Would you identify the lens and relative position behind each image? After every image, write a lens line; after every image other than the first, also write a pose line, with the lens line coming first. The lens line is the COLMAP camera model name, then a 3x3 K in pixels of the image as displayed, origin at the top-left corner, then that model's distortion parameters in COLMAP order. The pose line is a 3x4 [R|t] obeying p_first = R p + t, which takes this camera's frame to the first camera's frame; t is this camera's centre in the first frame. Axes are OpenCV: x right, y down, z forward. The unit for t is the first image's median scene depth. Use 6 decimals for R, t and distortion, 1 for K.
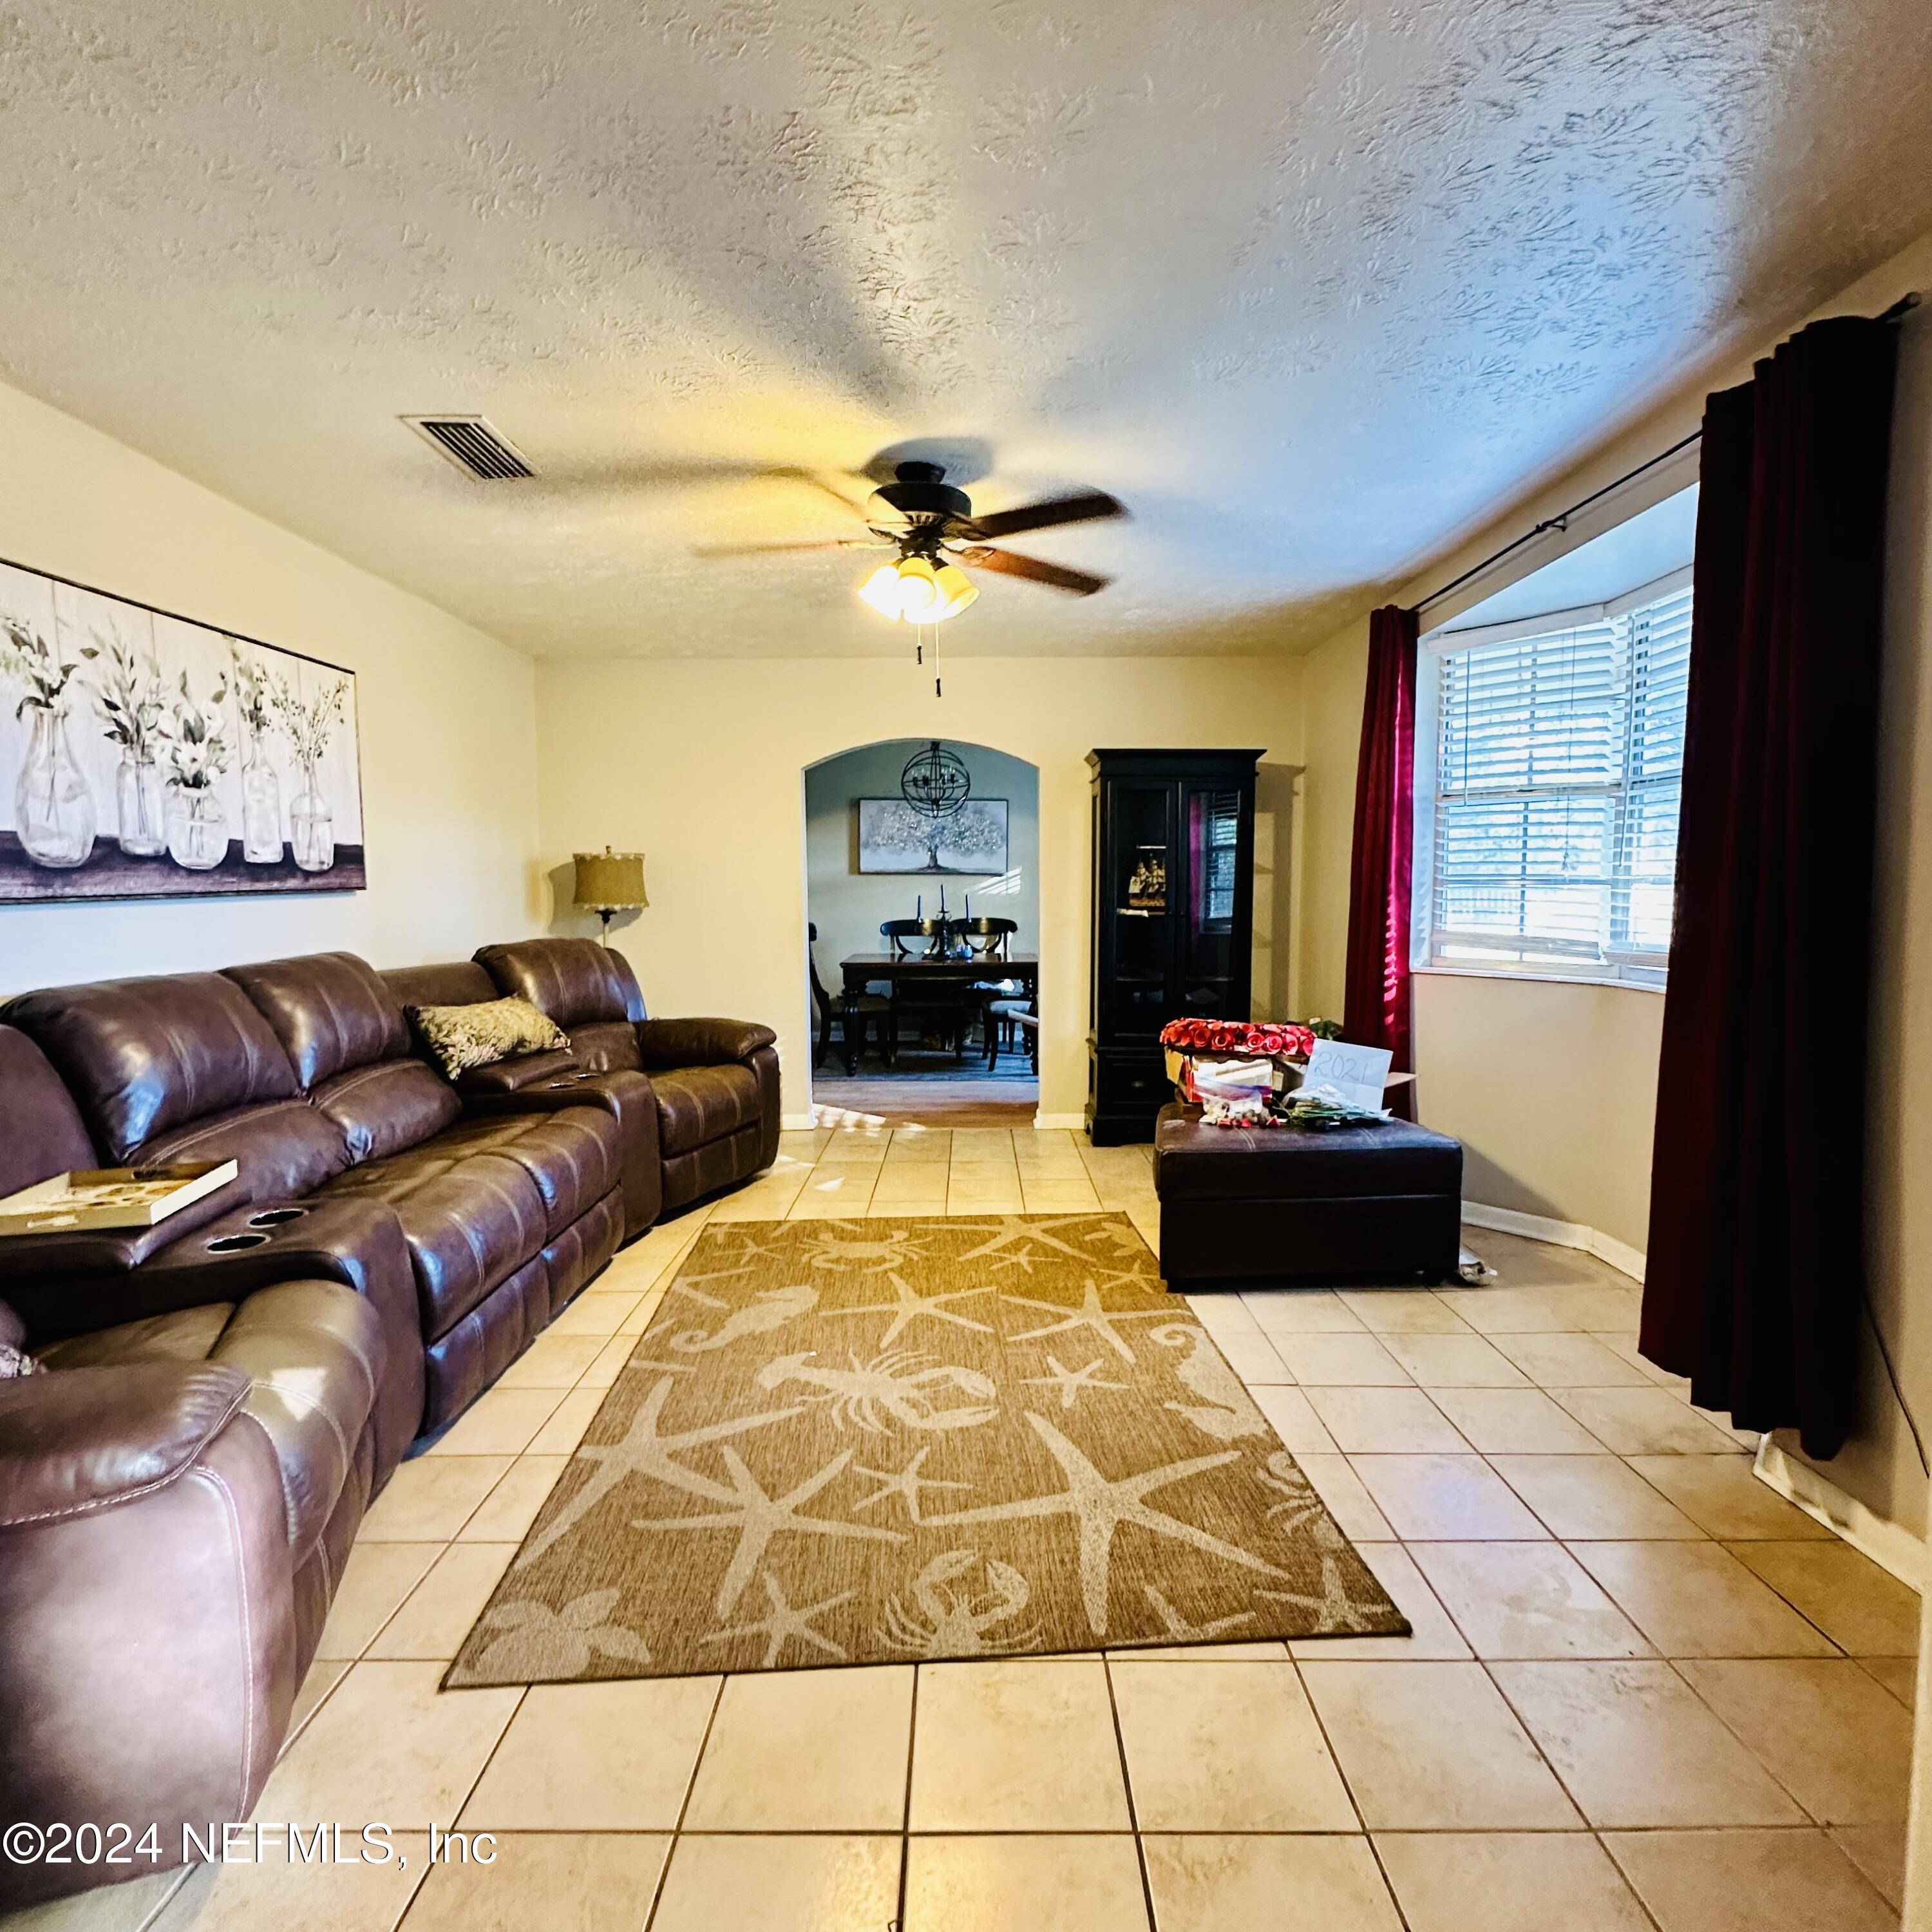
lens RADIAL K [[1038.0, 0, 972.1], [0, 1038.0, 966.9], [0, 0, 1]] dist [-0.005803, 0.000315]
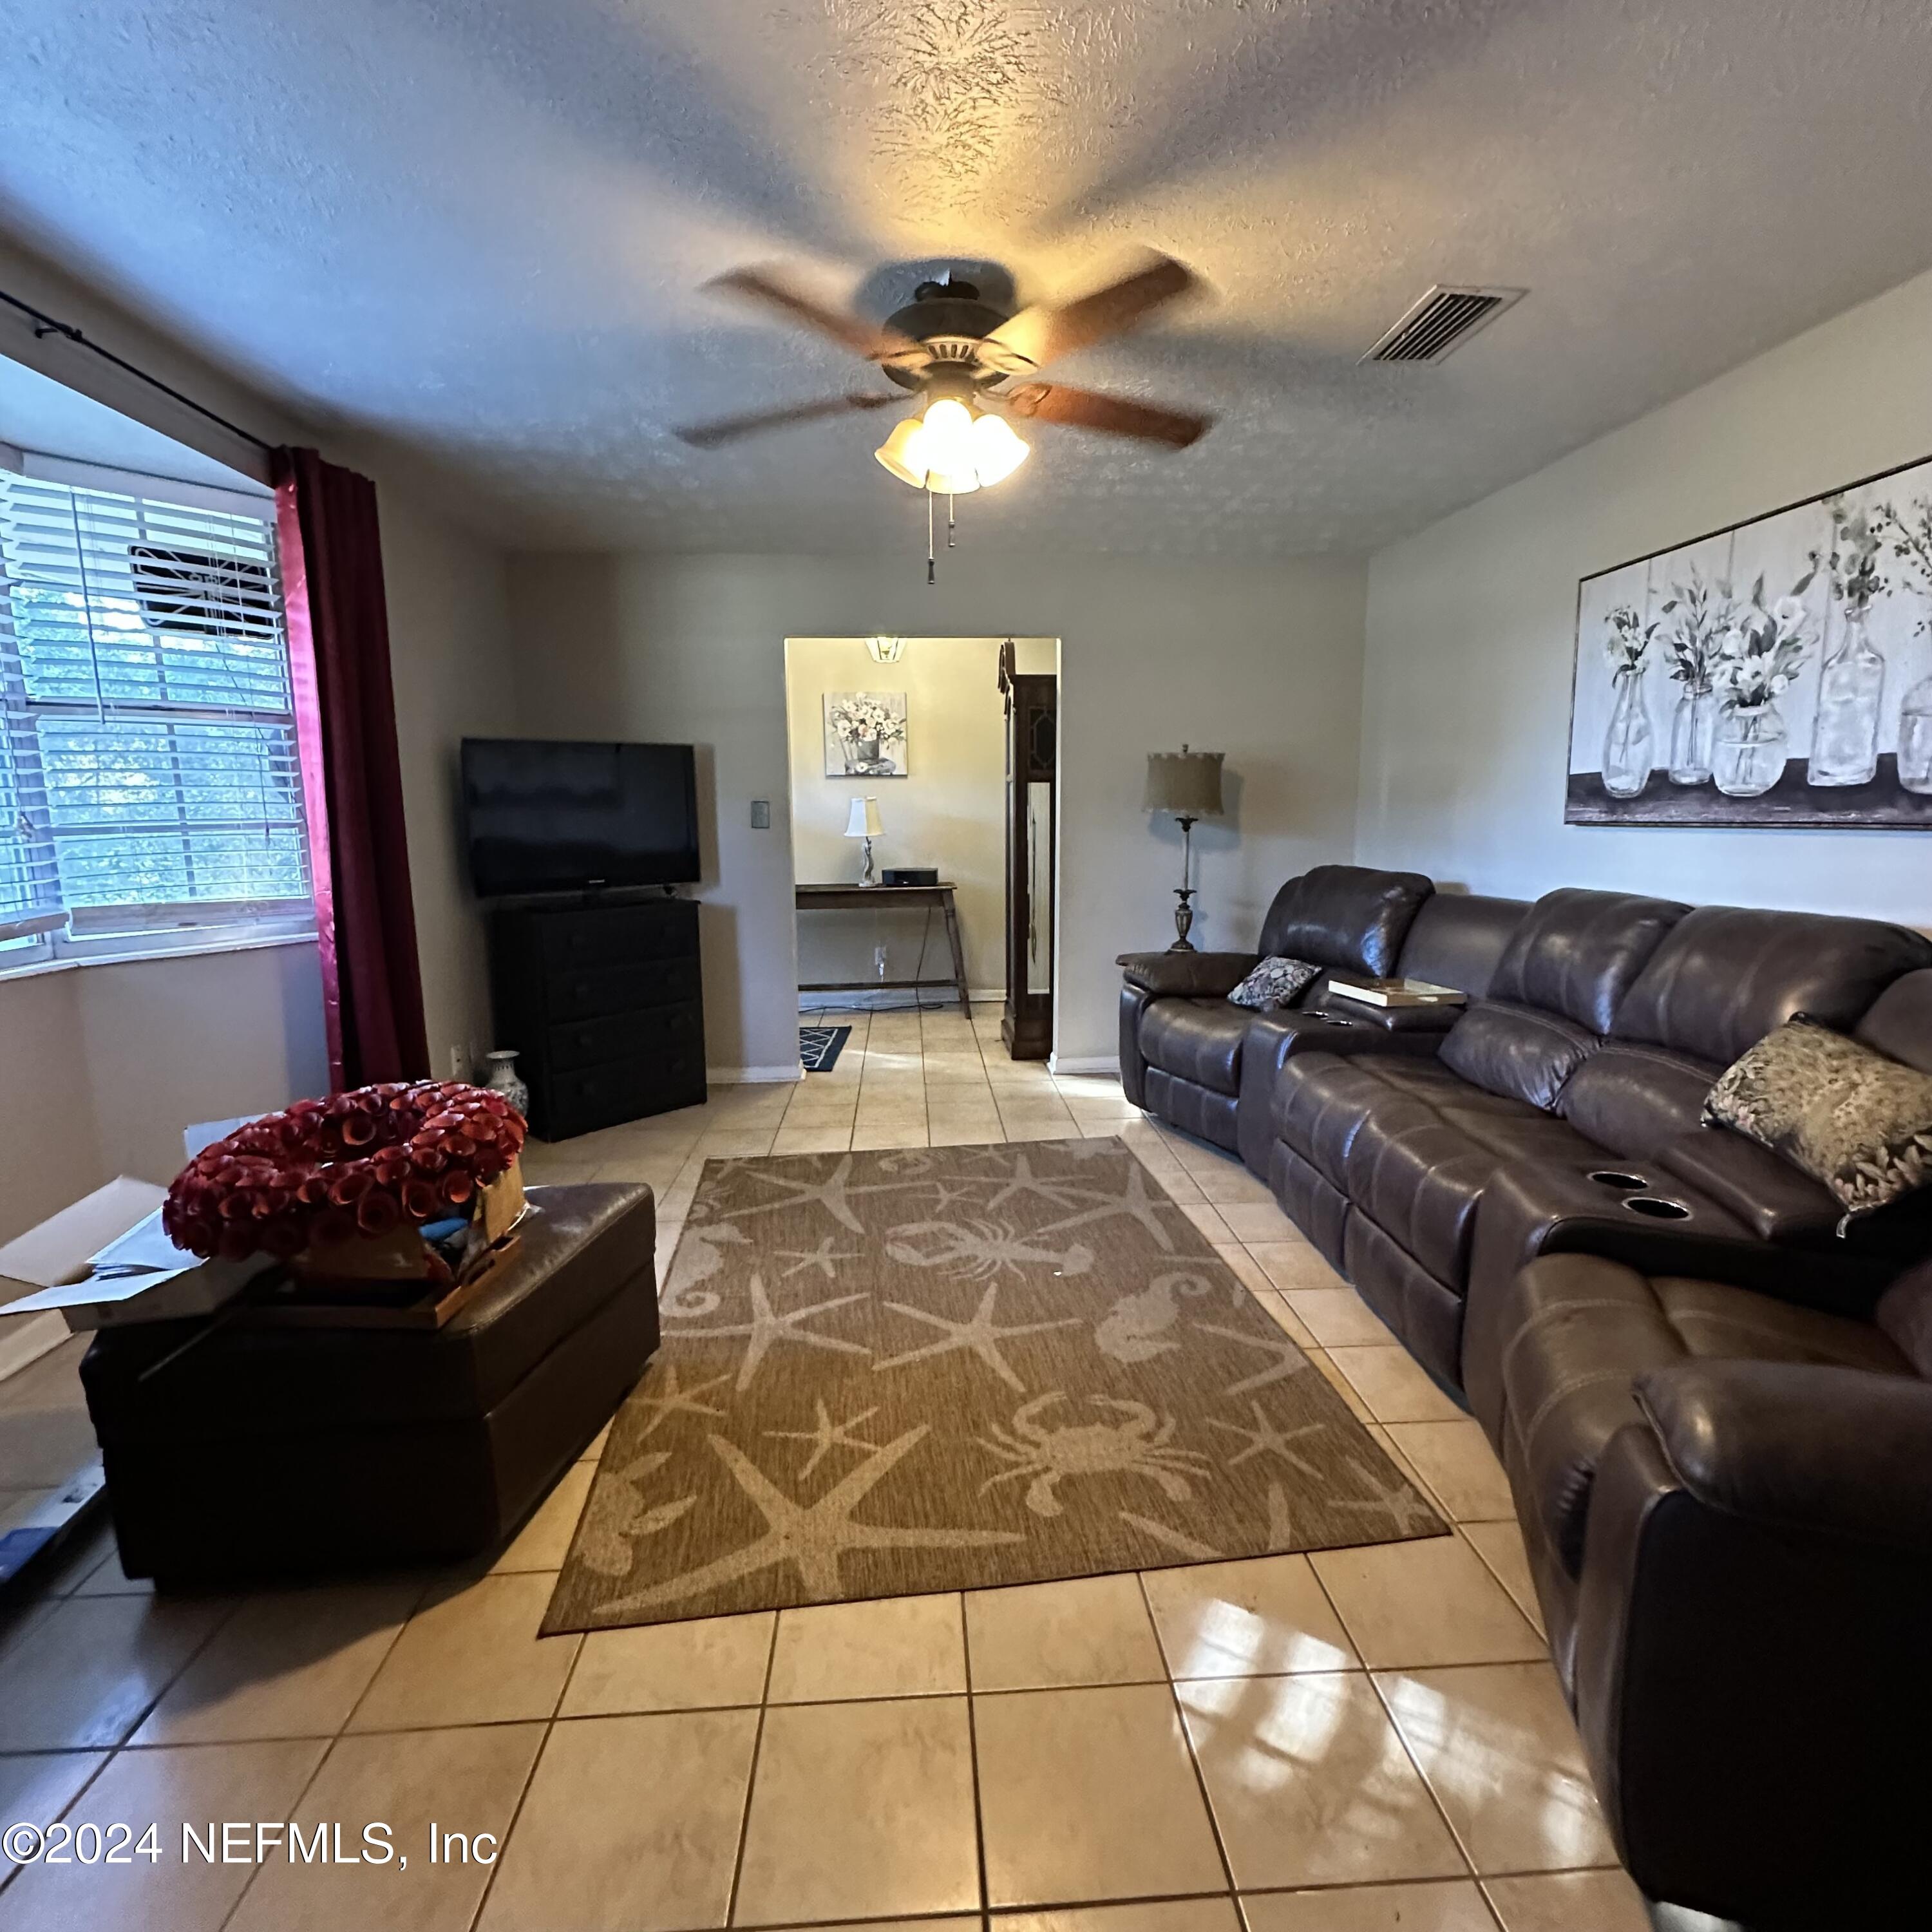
lens RADIAL K [[1038.0, 0, 964.1], [0, 1038.0, 964.2], [0, 0, 1]] dist [-0.005803, 0.000315]
pose [[-0.998411, 0.022352, -0.051732, -0.011747], [0.009738, 0.972594, 0.232304, -0.168474], [0.055506, 0.231431, -0.971266, 1.870626]]
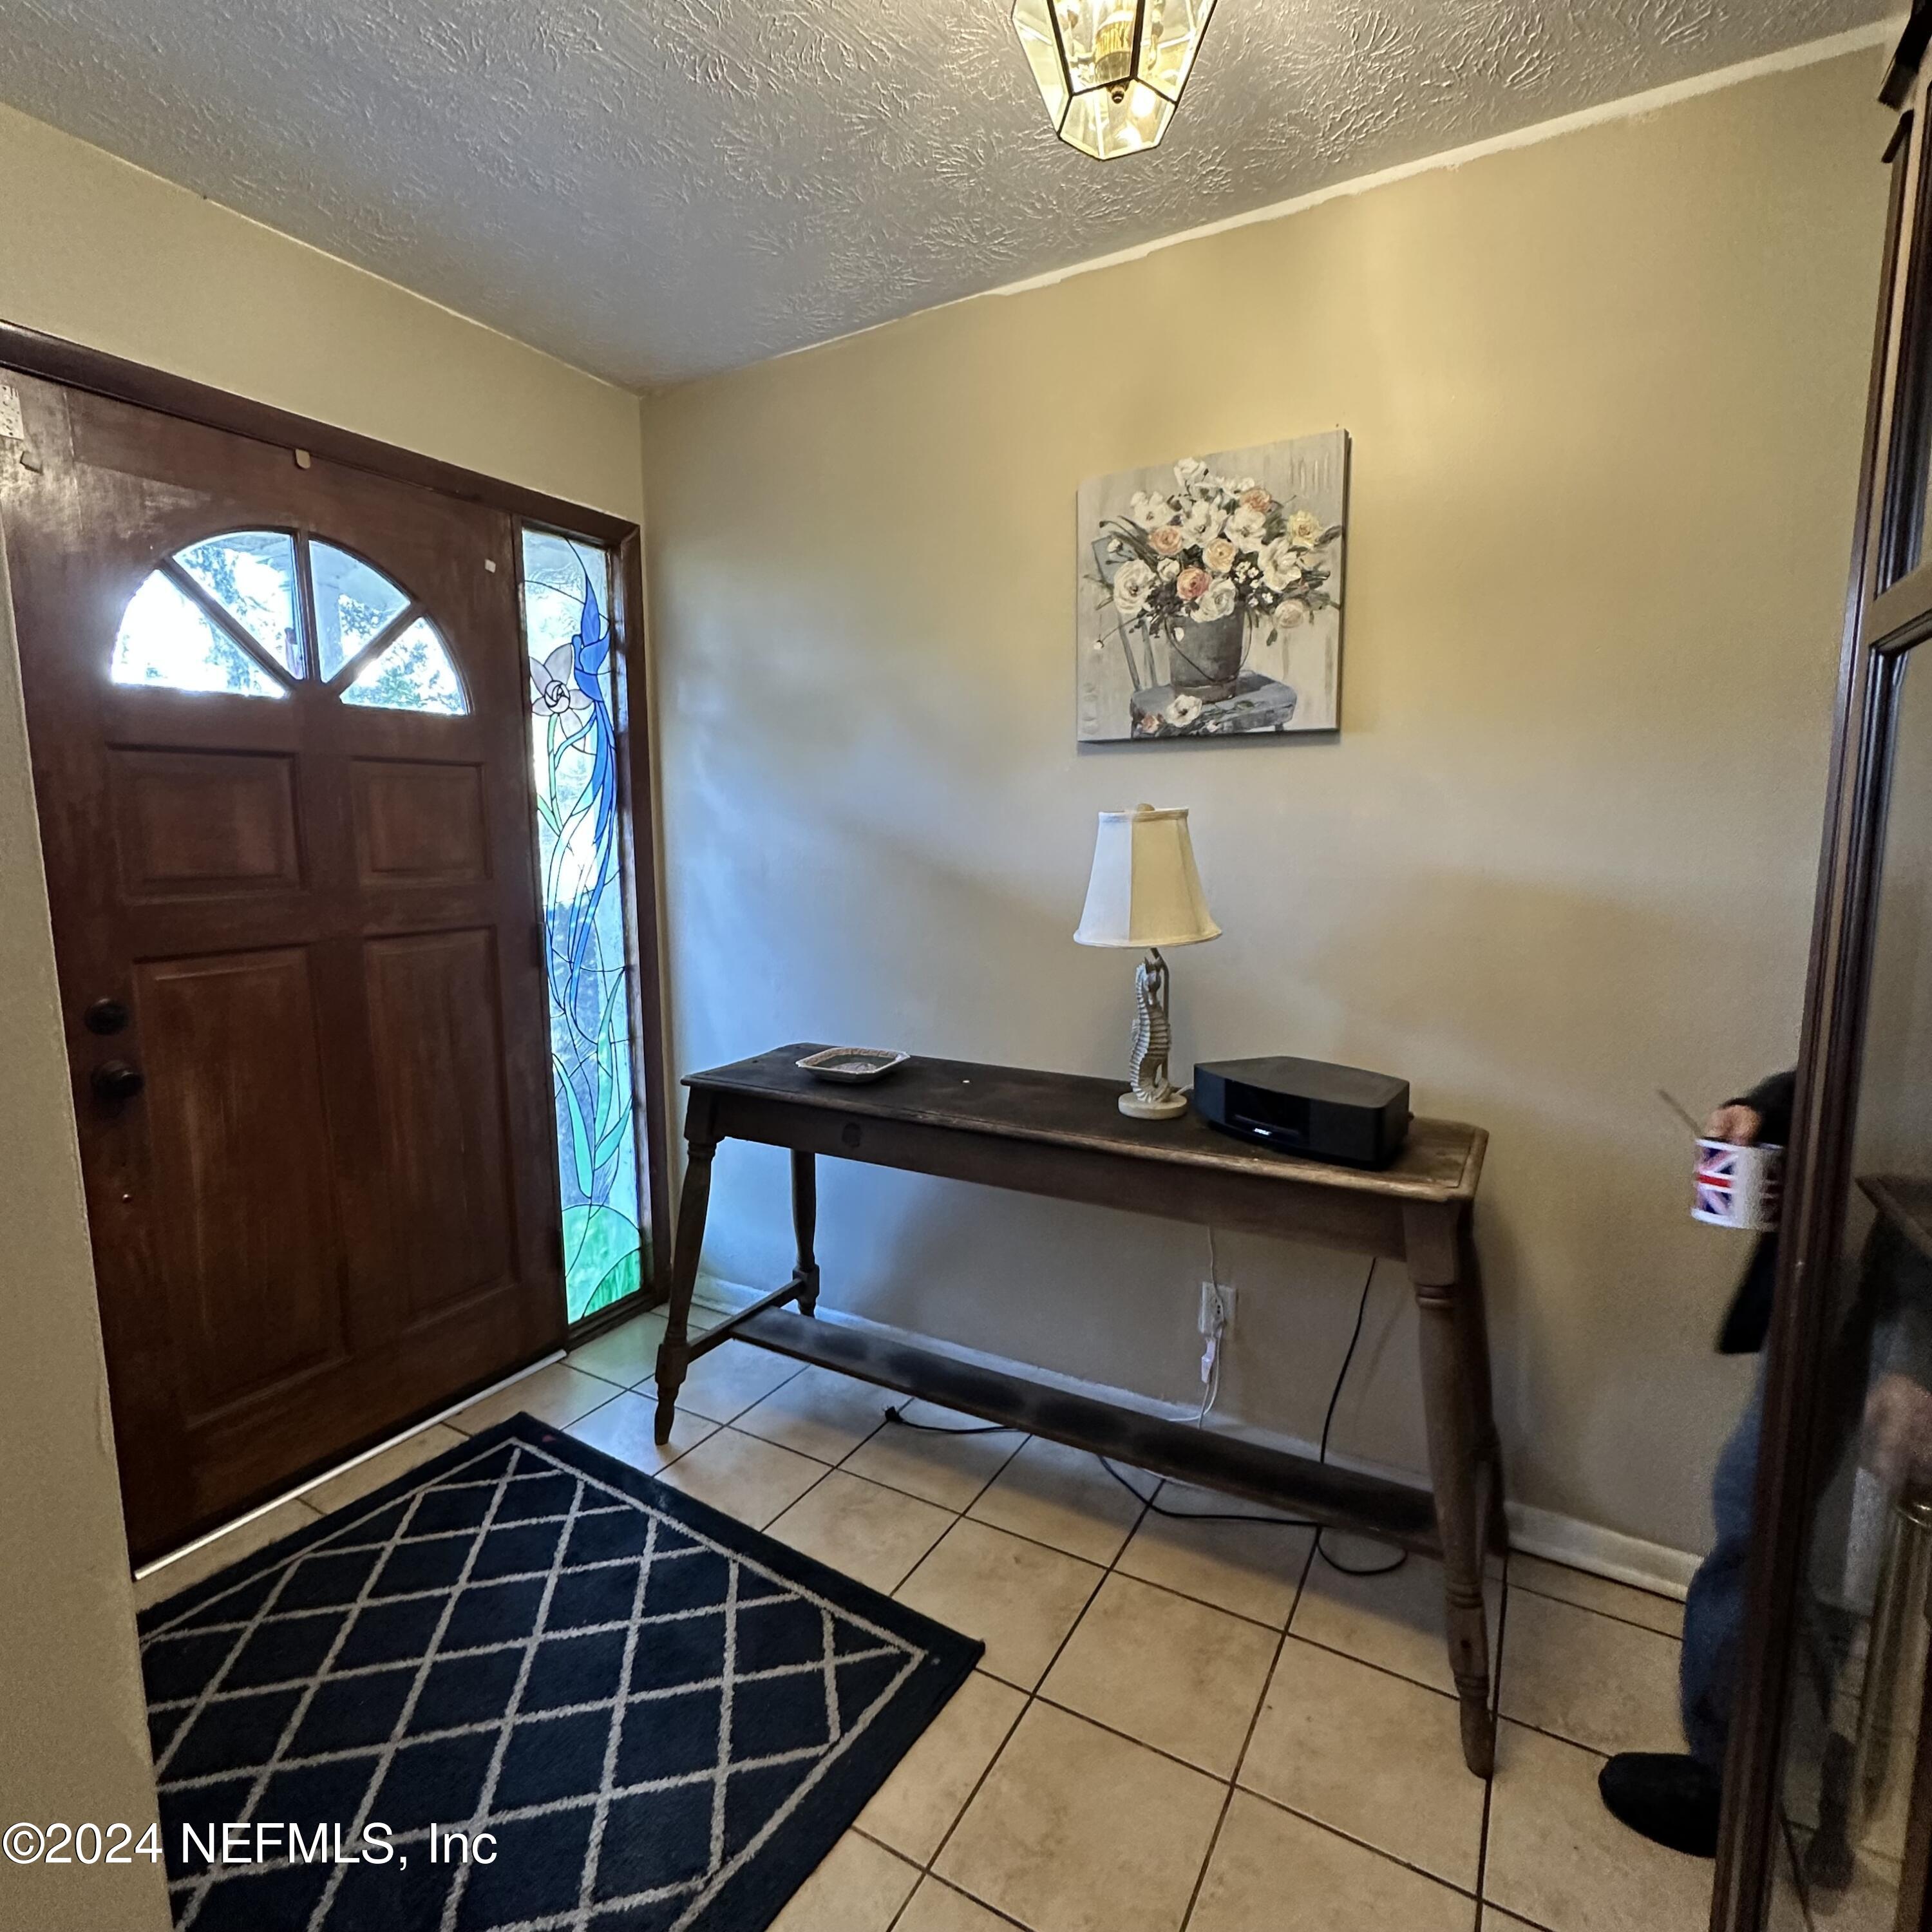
lens RADIAL K [[1038.0, 0, 958.9], [0, 1038.0, 968.1], [0, 0, 1]] dist [-0.005803, 0.000315]
pose [[-0.858338, -0.059313, 0.509644, -0.147944], [0.052492, 0.977933, 0.202219, -0.044946], [-0.510392, 0.200325, -0.836283, 0.283468]]
